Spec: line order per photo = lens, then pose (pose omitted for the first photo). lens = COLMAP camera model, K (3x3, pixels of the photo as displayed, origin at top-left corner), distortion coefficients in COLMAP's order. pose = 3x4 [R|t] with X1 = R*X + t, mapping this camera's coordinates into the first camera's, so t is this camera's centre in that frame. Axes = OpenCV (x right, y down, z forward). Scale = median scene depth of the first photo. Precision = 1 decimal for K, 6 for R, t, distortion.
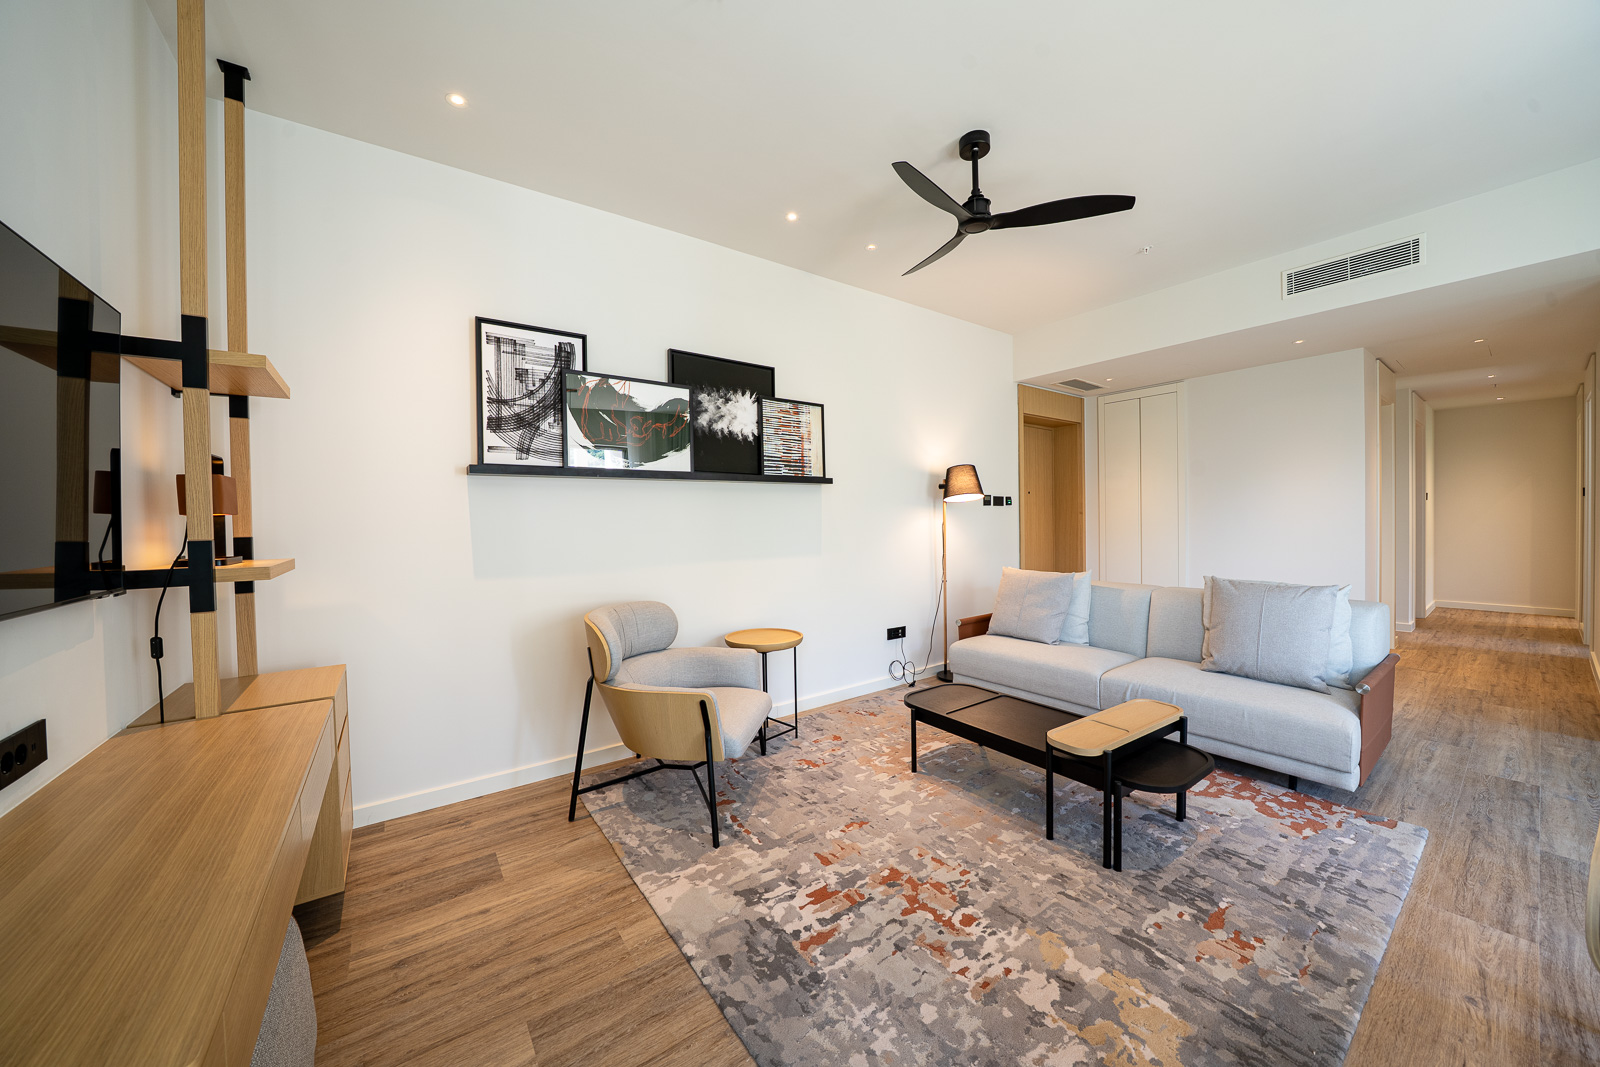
lens RADIAL K [[555.6, 0, 797.3], [0, 555.6, 527.7], [0, 0, 1]] dist [-0.019864, 0.000526]
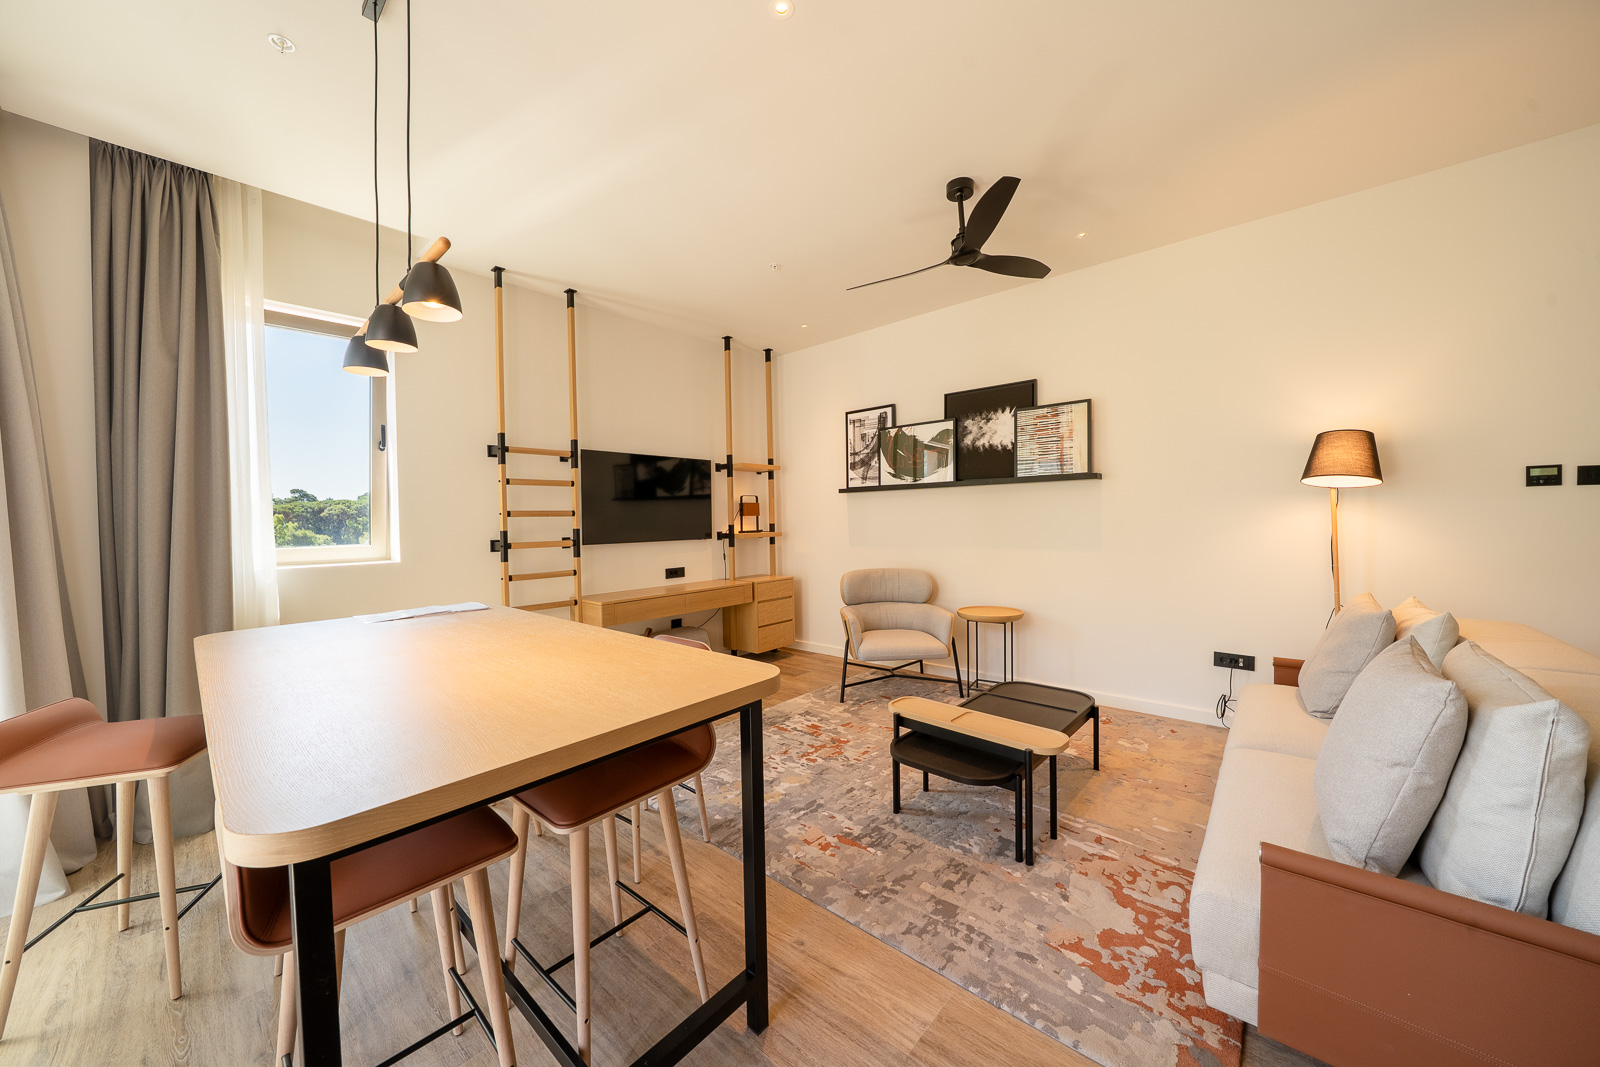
lens RADIAL K [[555.6, 0, 796.5], [0, 555.6, 526.3], [0, 0, 1]] dist [-0.019864, 0.000526]
pose [[0.213982, 0.024084, -0.976541, 1.250528], [-0.000548, 0.999699, 0.024535, -0.026027], [0.976837, -0.004715, 0.213931, 0.385873]]
